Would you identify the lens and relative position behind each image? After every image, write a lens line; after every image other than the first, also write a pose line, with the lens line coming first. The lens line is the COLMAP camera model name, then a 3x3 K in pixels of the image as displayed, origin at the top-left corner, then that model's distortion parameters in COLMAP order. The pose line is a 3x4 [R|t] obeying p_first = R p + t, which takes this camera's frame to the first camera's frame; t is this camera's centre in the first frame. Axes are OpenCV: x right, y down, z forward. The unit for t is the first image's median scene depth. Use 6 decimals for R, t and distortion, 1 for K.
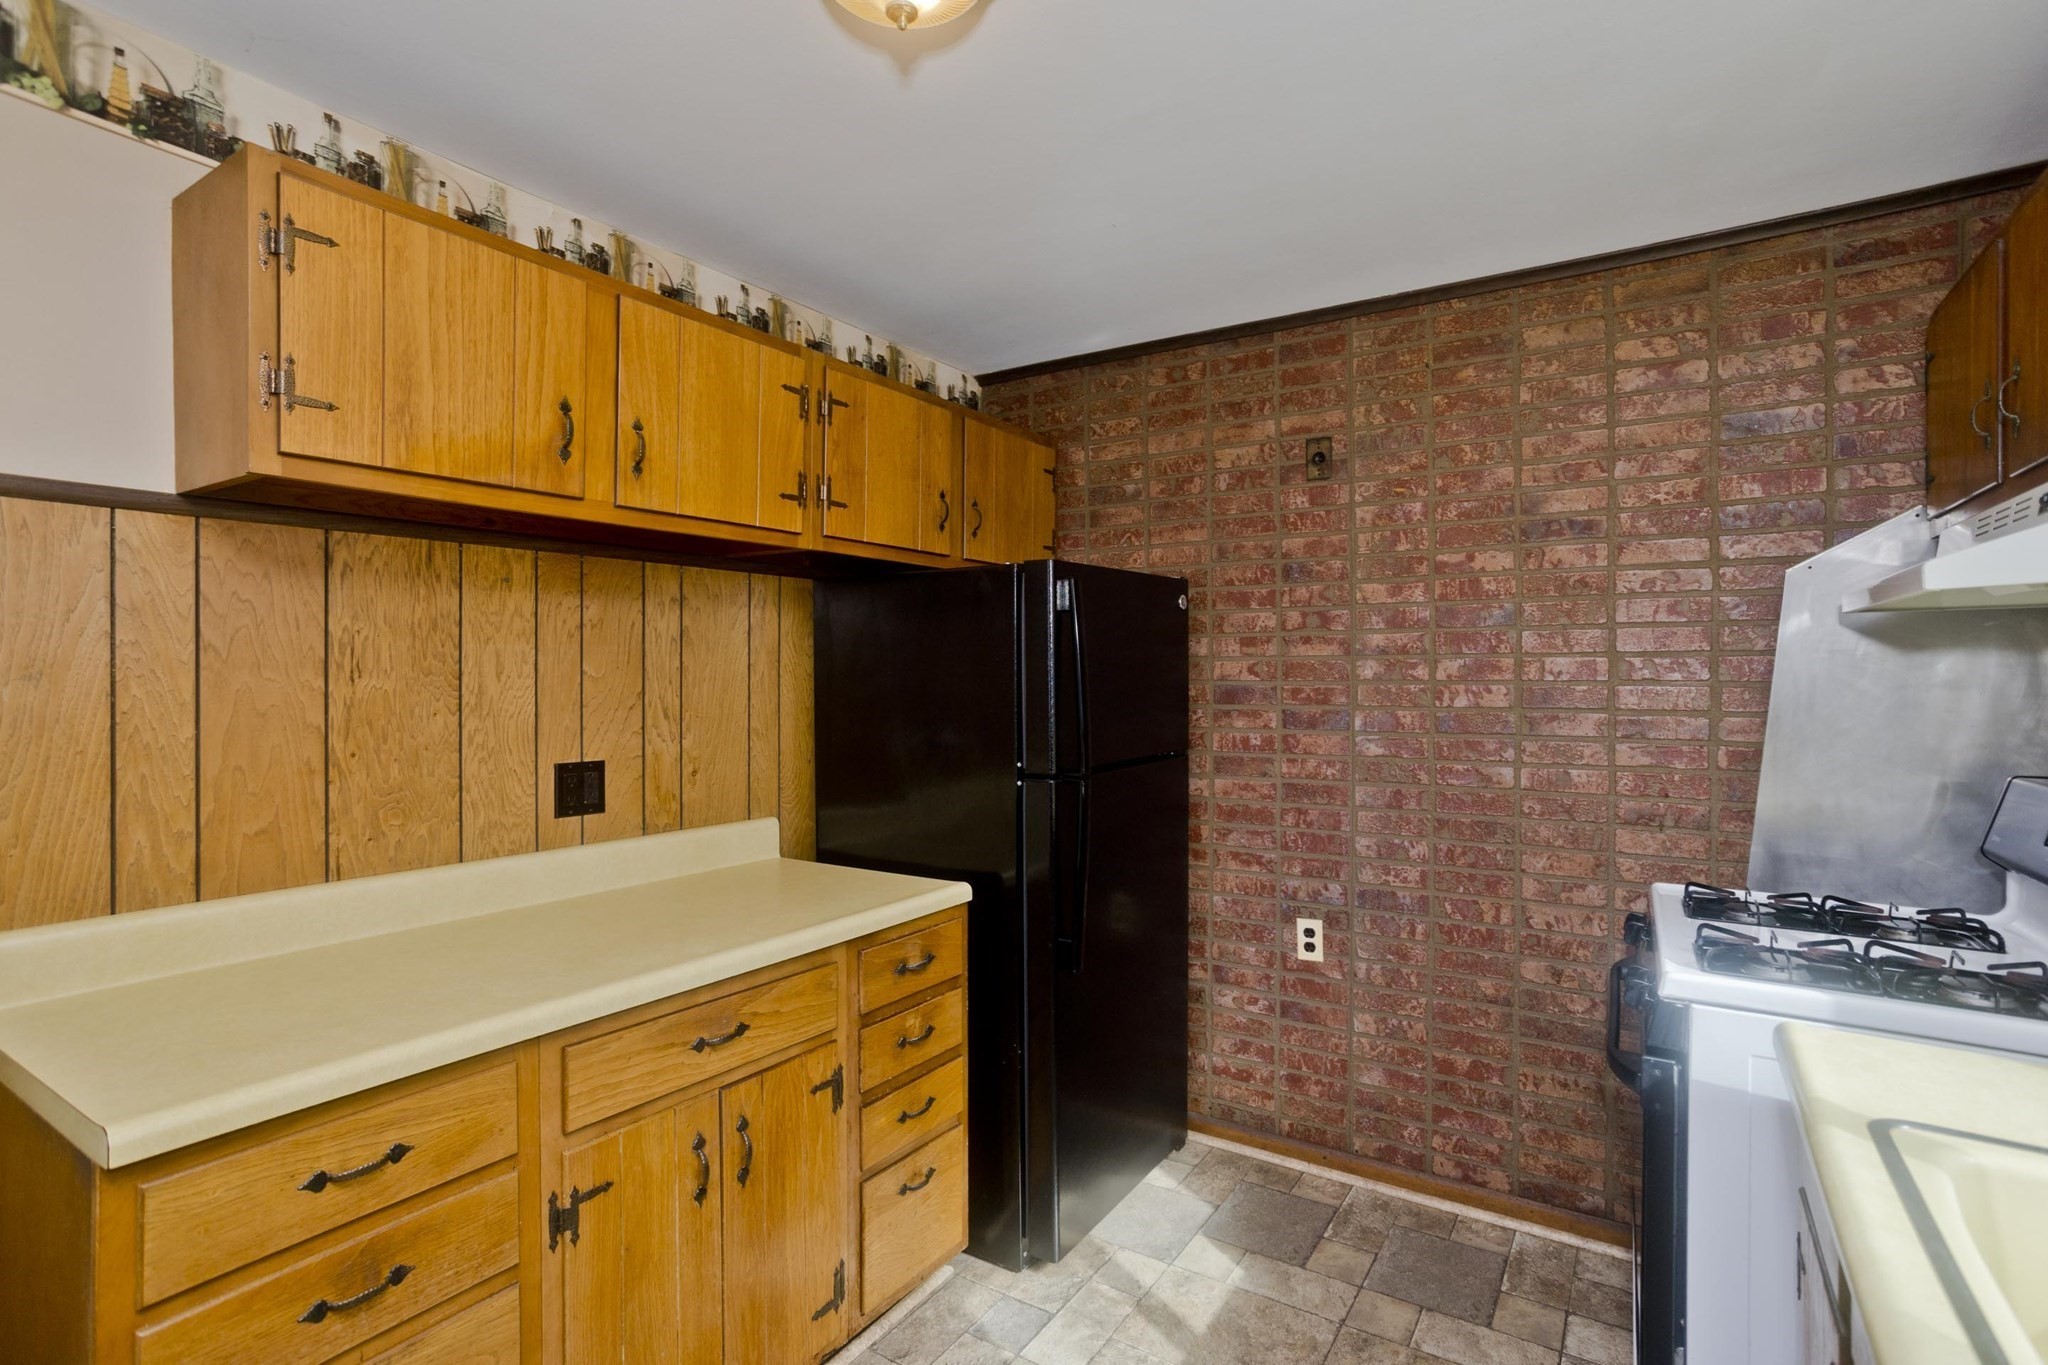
lens RADIAL K [[994.3, 0, 1025.8], [0, 994.3, 665.8], [0, 0, 1]] dist [-0.057145, 0.034134]
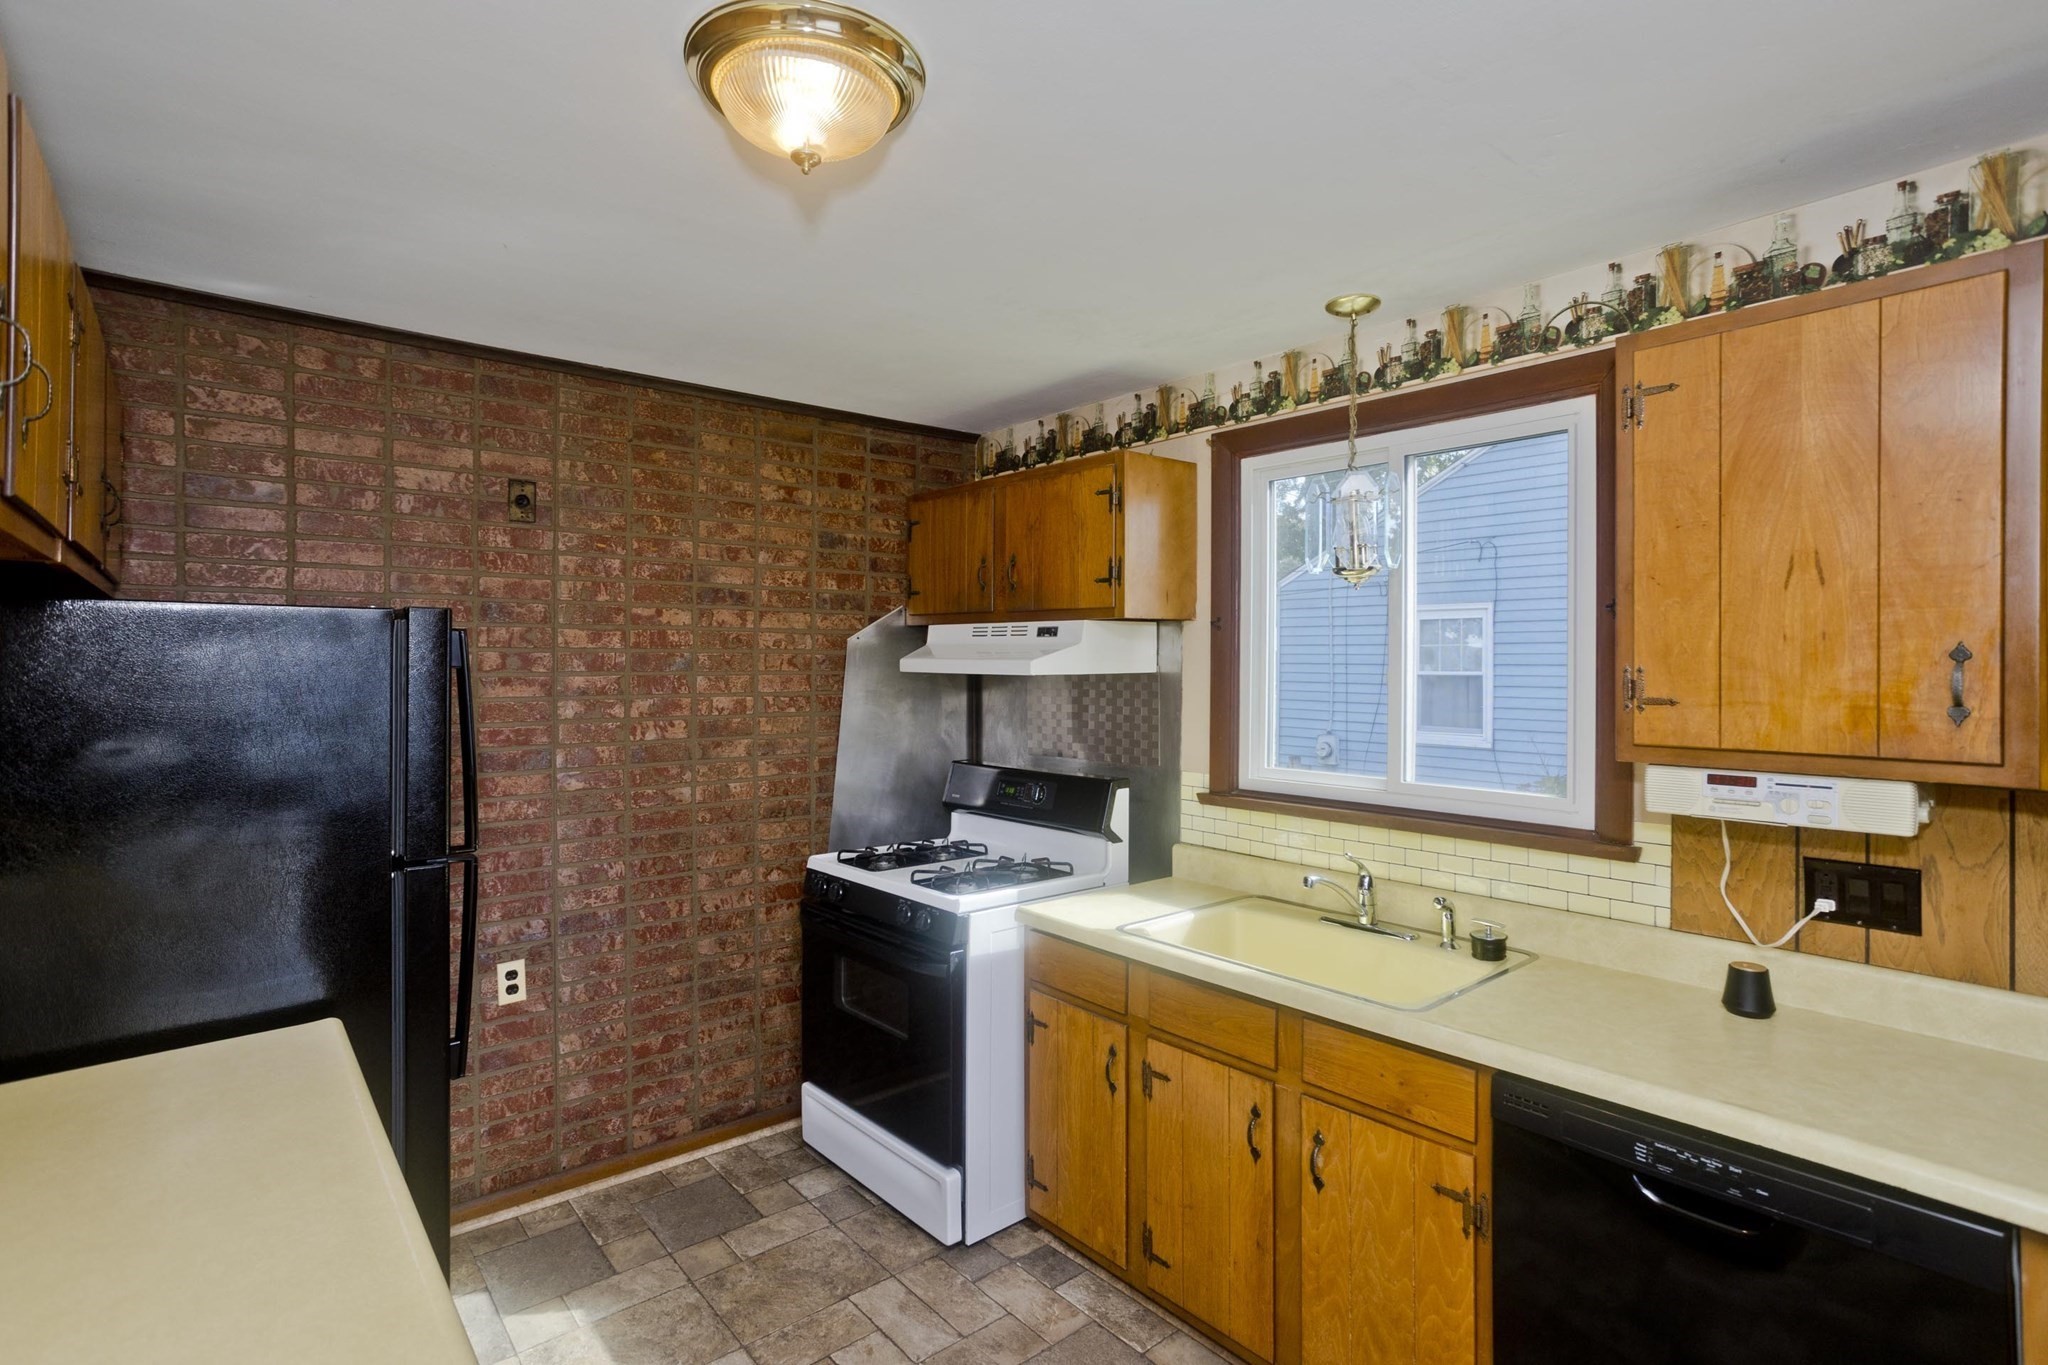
lens RADIAL K [[994.3, 0, 1025.8], [0, 994.3, 665.8], [0, 0, 1]] dist [-0.057145, 0.034134]
pose [[0.277212, 0.004250, 0.960799, -0.549833], [-0.005569, 0.999981, -0.002817, -0.044418], [-0.960792, -0.004570, 0.277231, 0.242504]]
